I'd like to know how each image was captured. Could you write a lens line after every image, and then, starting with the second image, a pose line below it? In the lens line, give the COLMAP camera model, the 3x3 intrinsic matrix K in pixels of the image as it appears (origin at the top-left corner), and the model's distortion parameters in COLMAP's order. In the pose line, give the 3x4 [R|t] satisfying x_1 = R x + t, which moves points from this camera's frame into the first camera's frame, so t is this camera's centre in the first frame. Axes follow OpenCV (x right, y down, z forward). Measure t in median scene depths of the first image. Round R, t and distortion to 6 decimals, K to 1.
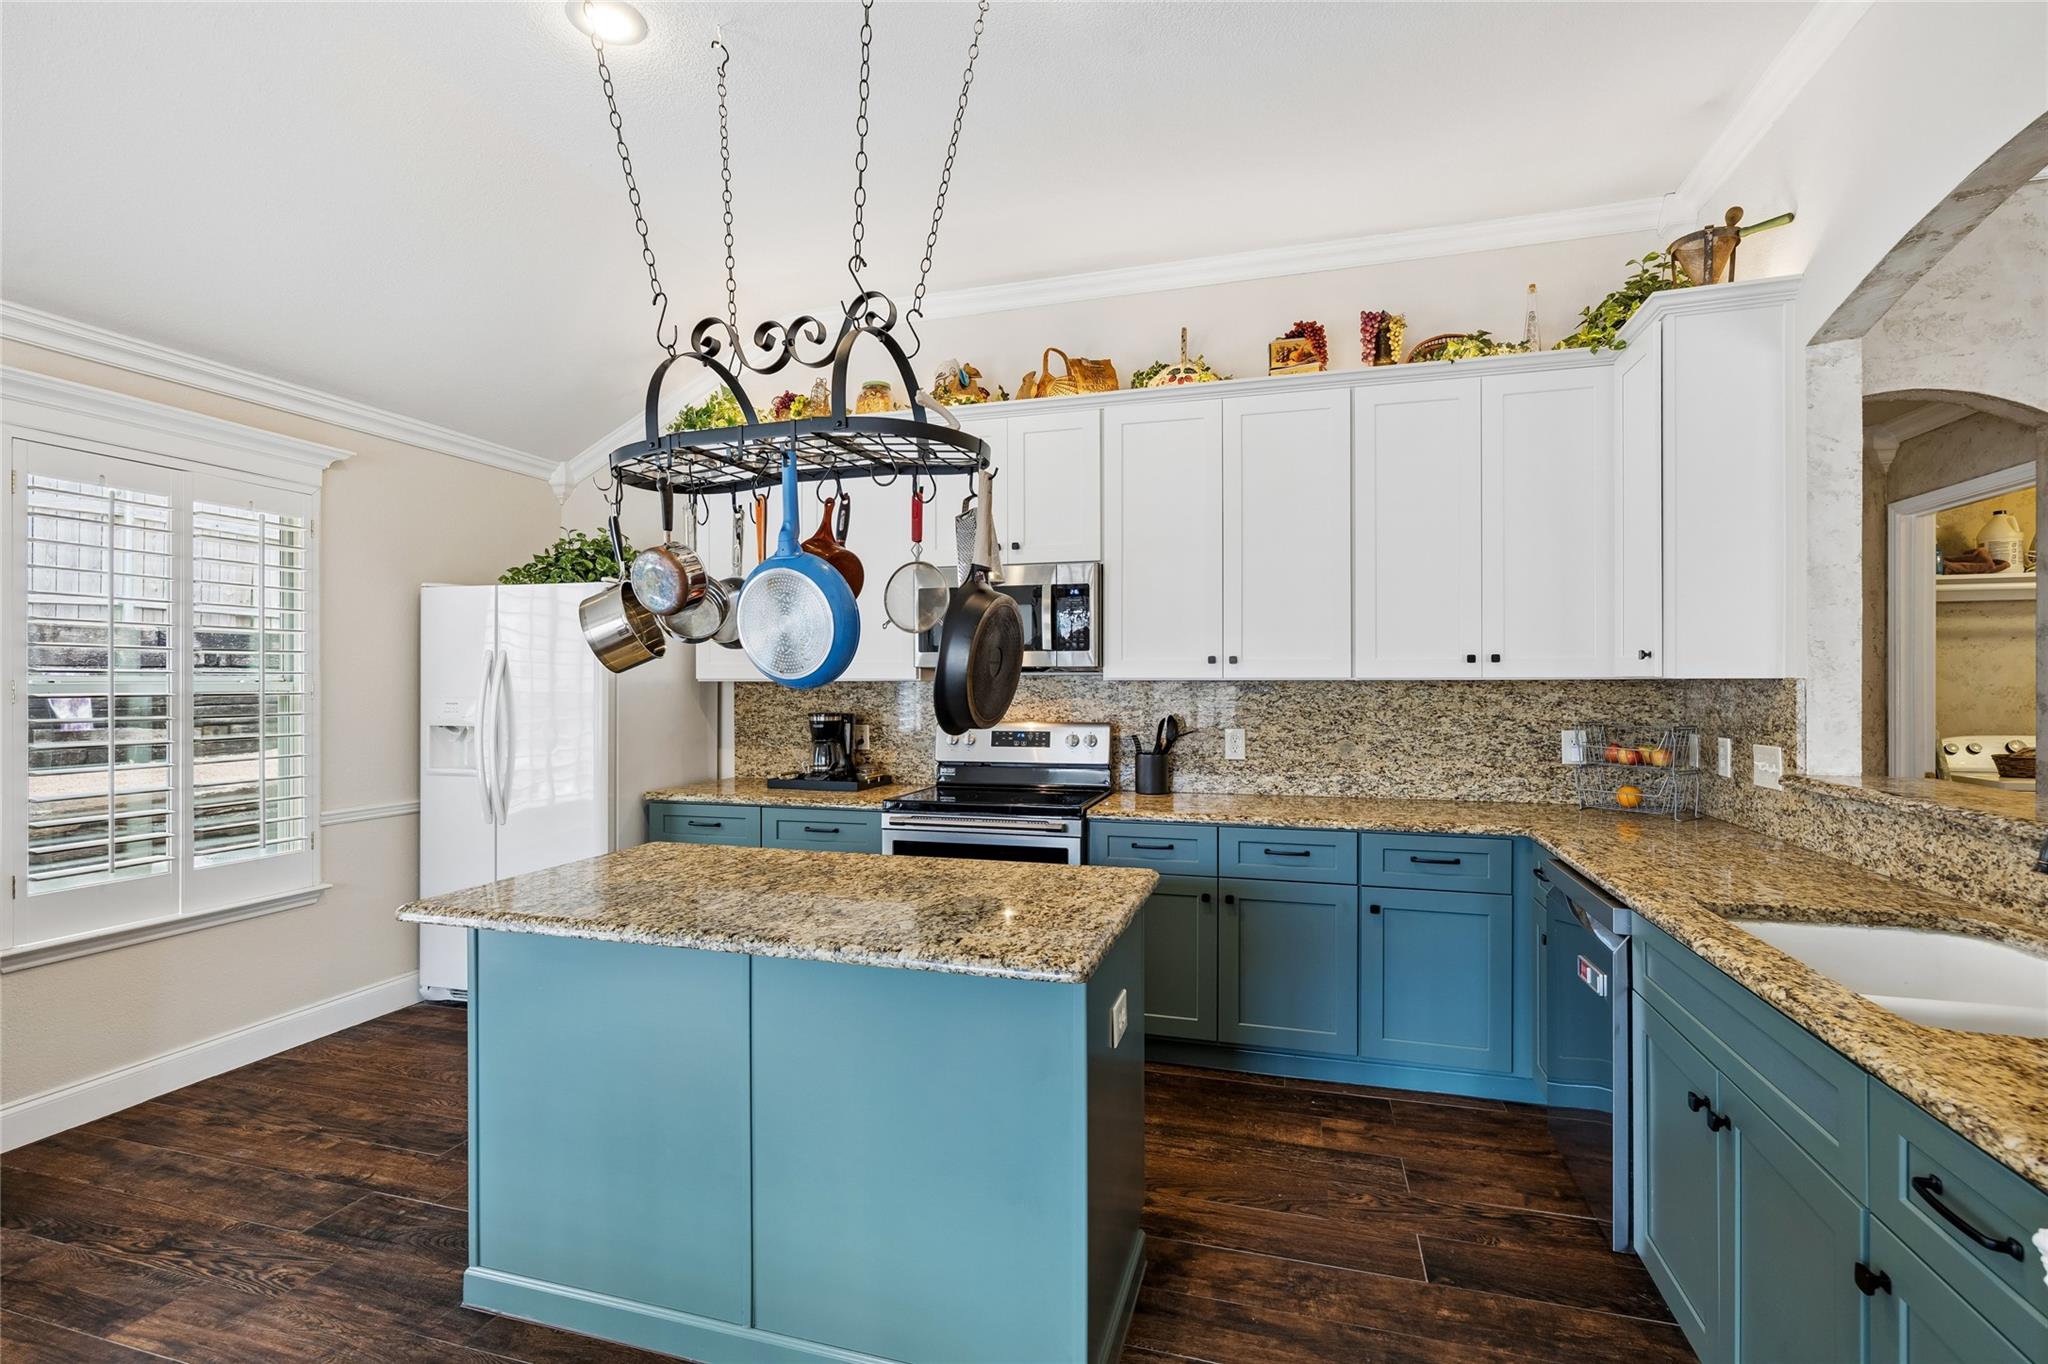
lens RADIAL K [[951.3, 0, 1014.6], [0, 951.3, 684.6], [0, 0, 1]] dist [-0.001409, 0.000160]
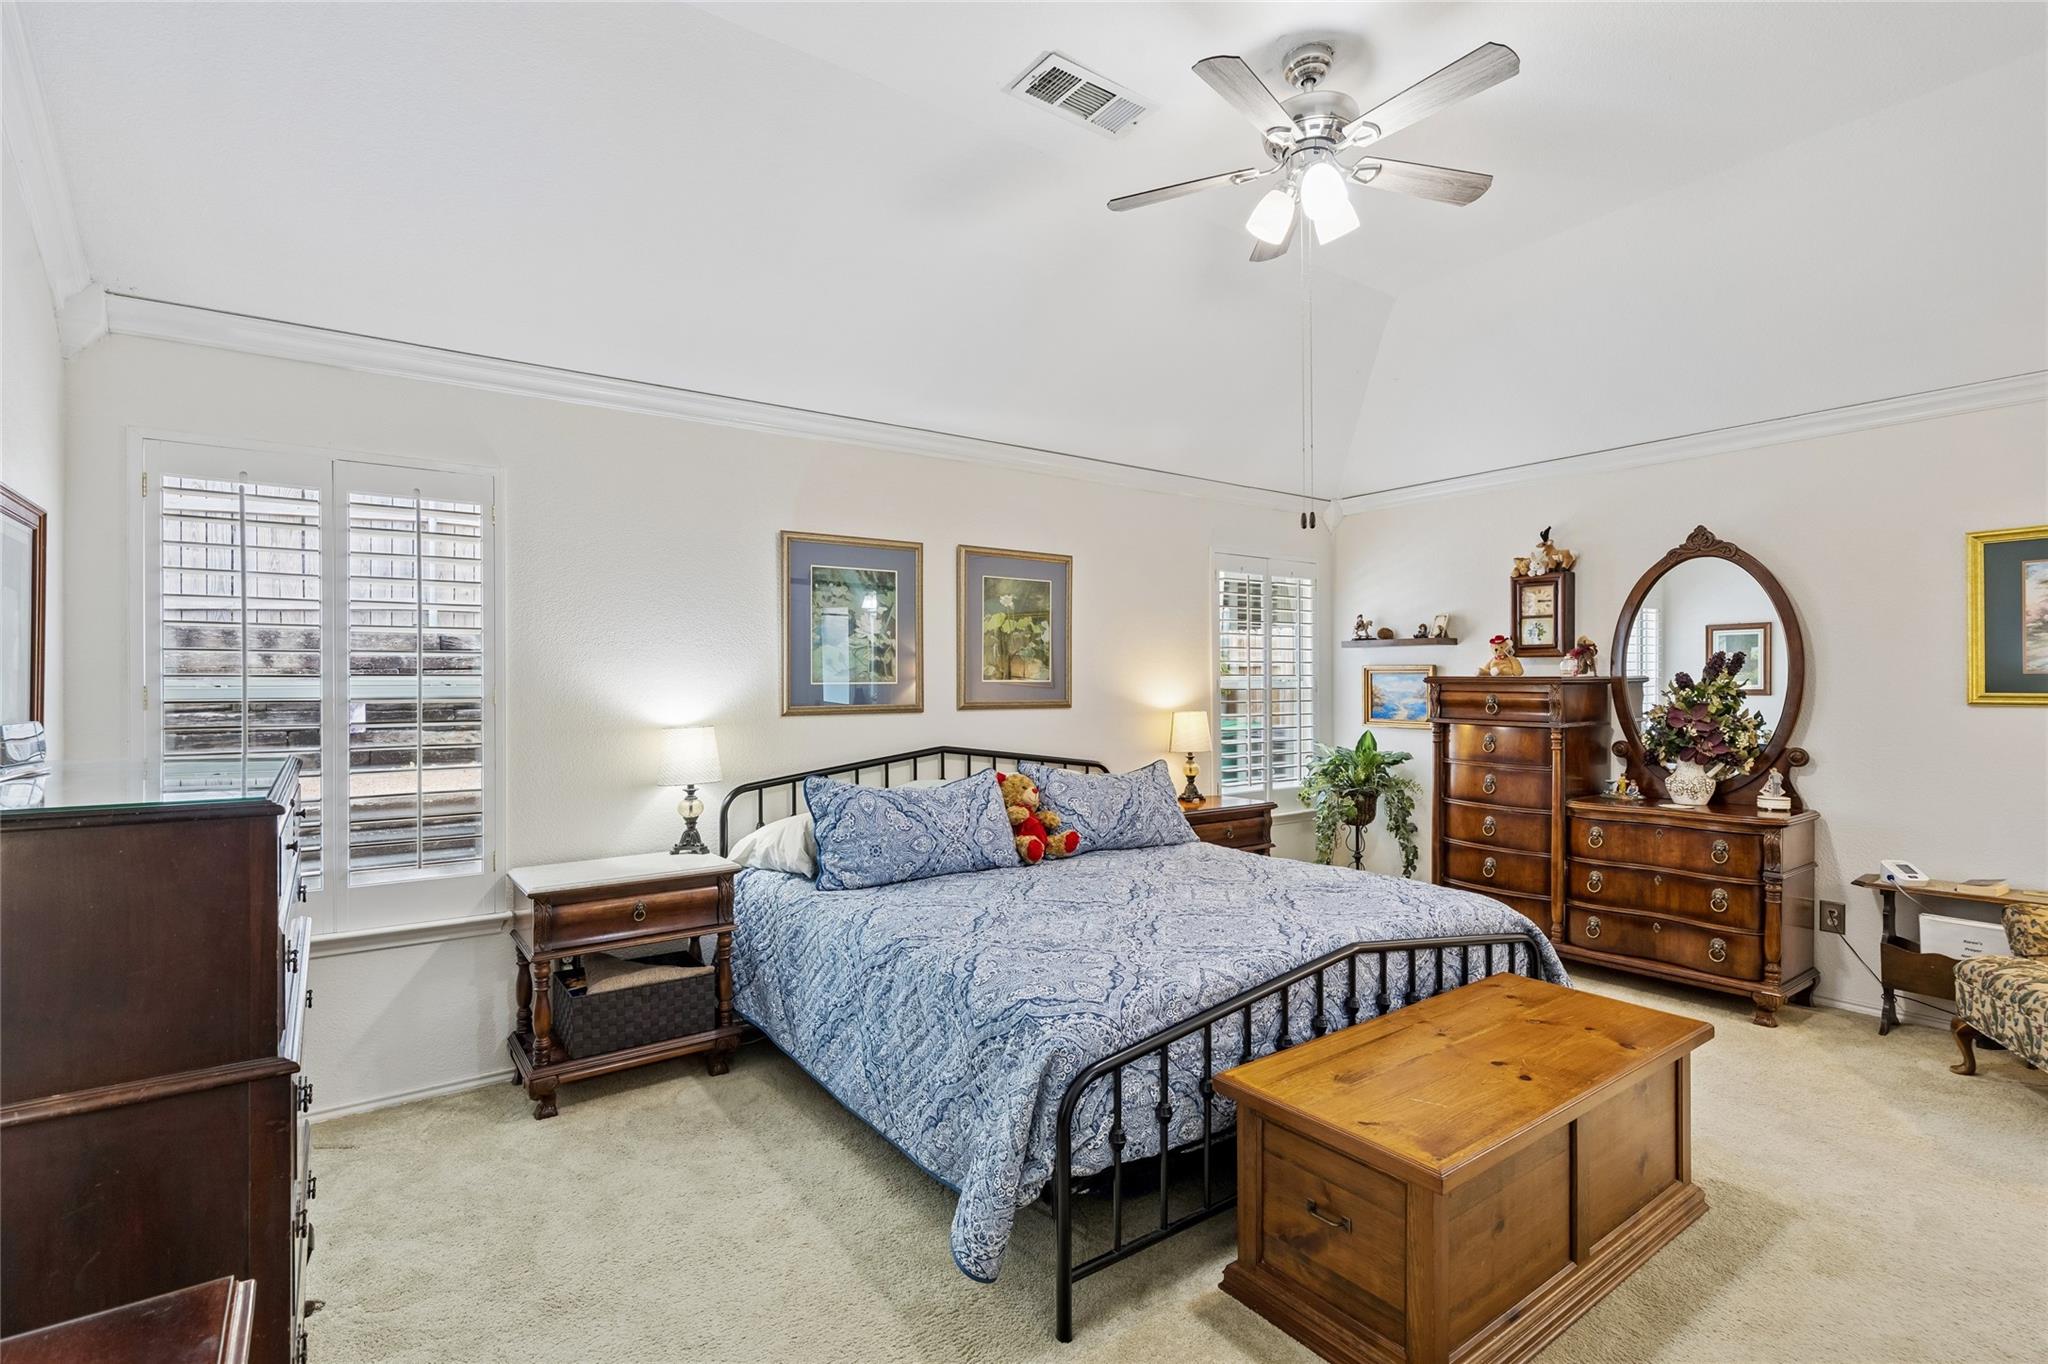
lens RADIAL K [[951.3, 0, 1014.6], [0, 951.3, 684.6], [0, 0, 1]] dist [-0.001409, 0.000160]
pose [[0.793098, 0.000009, -0.609094, 0.200856], [0.001326, 0.999998, 0.001741, -0.005048], [0.609092, -0.002188, 0.793096, 0.601769]]
